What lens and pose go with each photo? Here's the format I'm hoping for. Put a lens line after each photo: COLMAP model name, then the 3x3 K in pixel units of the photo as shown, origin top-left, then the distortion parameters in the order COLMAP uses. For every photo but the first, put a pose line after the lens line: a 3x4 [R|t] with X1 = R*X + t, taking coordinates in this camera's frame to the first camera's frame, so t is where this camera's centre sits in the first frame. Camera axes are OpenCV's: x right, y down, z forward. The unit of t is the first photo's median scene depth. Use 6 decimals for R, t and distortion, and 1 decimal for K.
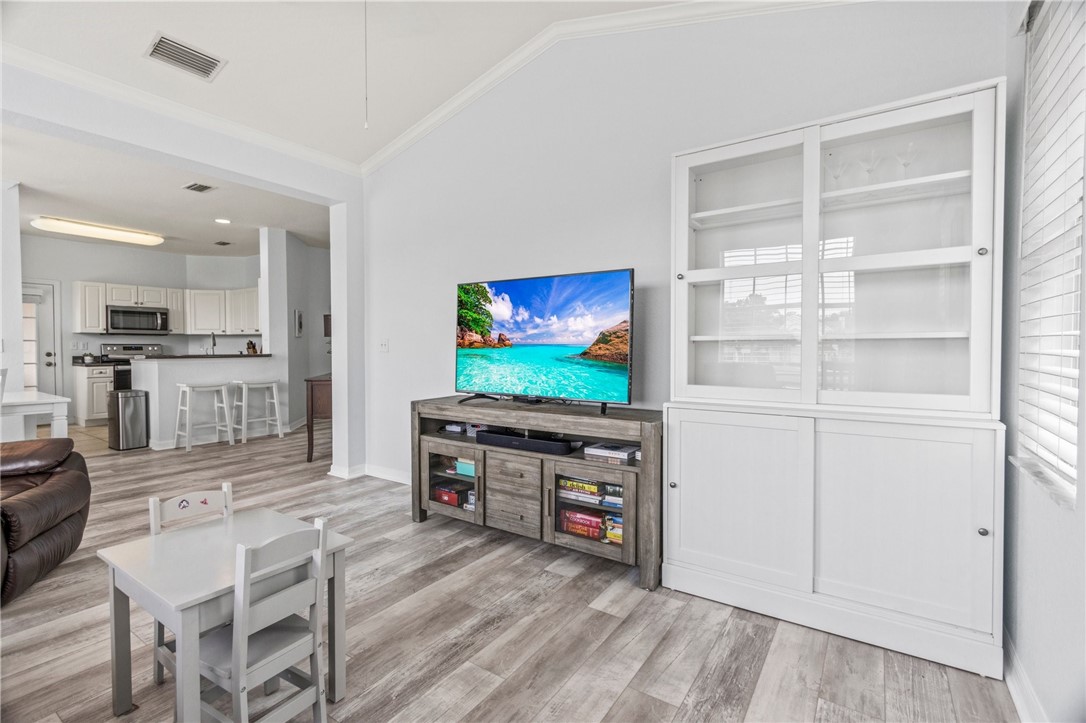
lens RADIAL K [[493.6, 0, 536.5], [0, 493.6, 357.1], [0, 0, 1]] dist [0.016506, -0.009020]
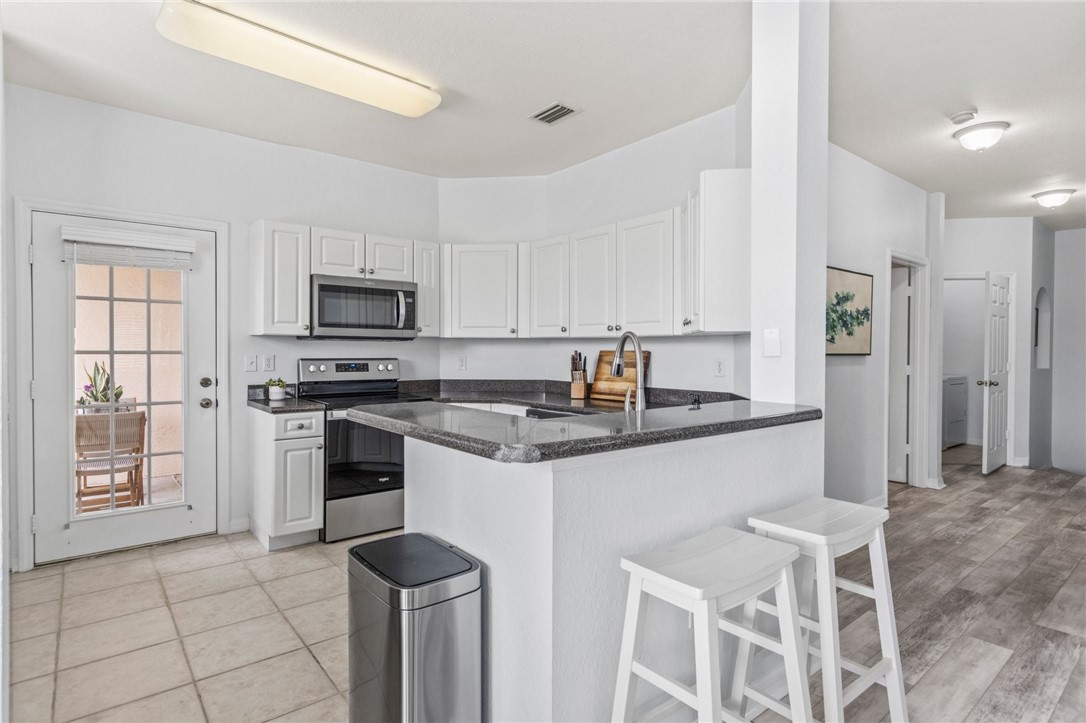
lens RADIAL K [[562.1, 0, 543.0], [0, 562.1, 361.5], [0, 0, 1]] dist [0.003047, 0.000576]
pose [[0.961604, 0.009365, -0.274281, -0.477115], [-0.010429, 0.999943, -0.002423, -0.023383], [0.274243, 0.005190, 0.961646, 0.518643]]
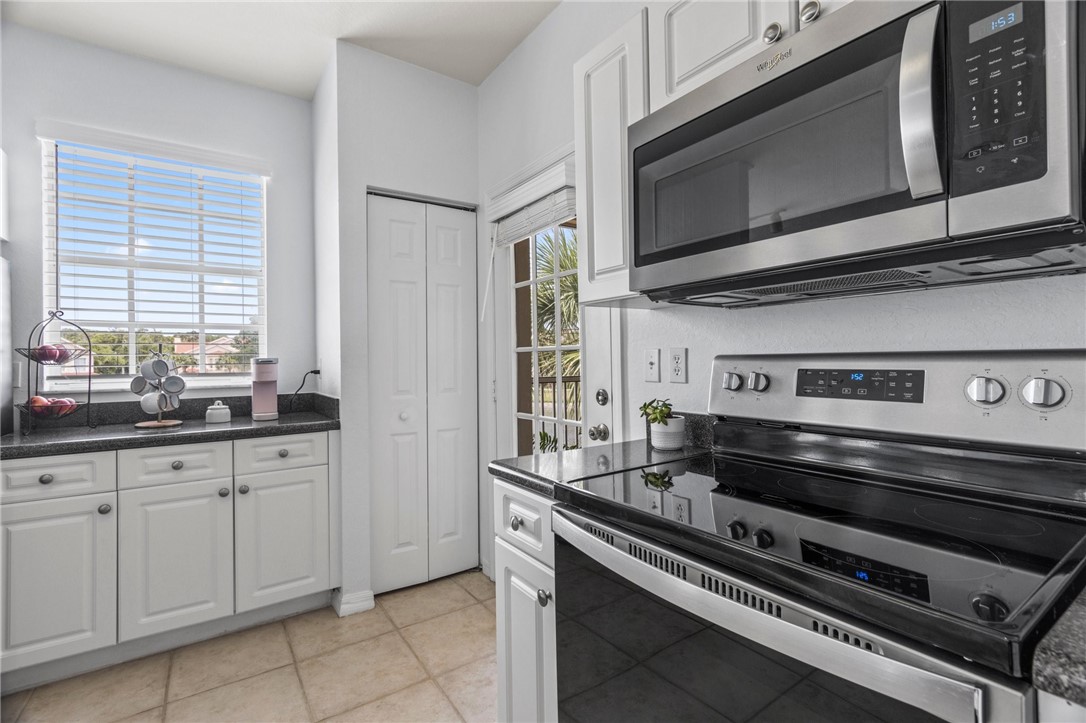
lens RADIAL K [[493.6, 0, 536.5], [0, 493.6, 357.1], [0, 0, 1]] dist [0.016506, -0.009020]
pose [[-0.360943, -0.005553, -0.932571, -0.635314], [-0.013882, 0.999903, -0.000581, -0.023352], [0.932484, 0.012737, -0.360985, 0.946597]]
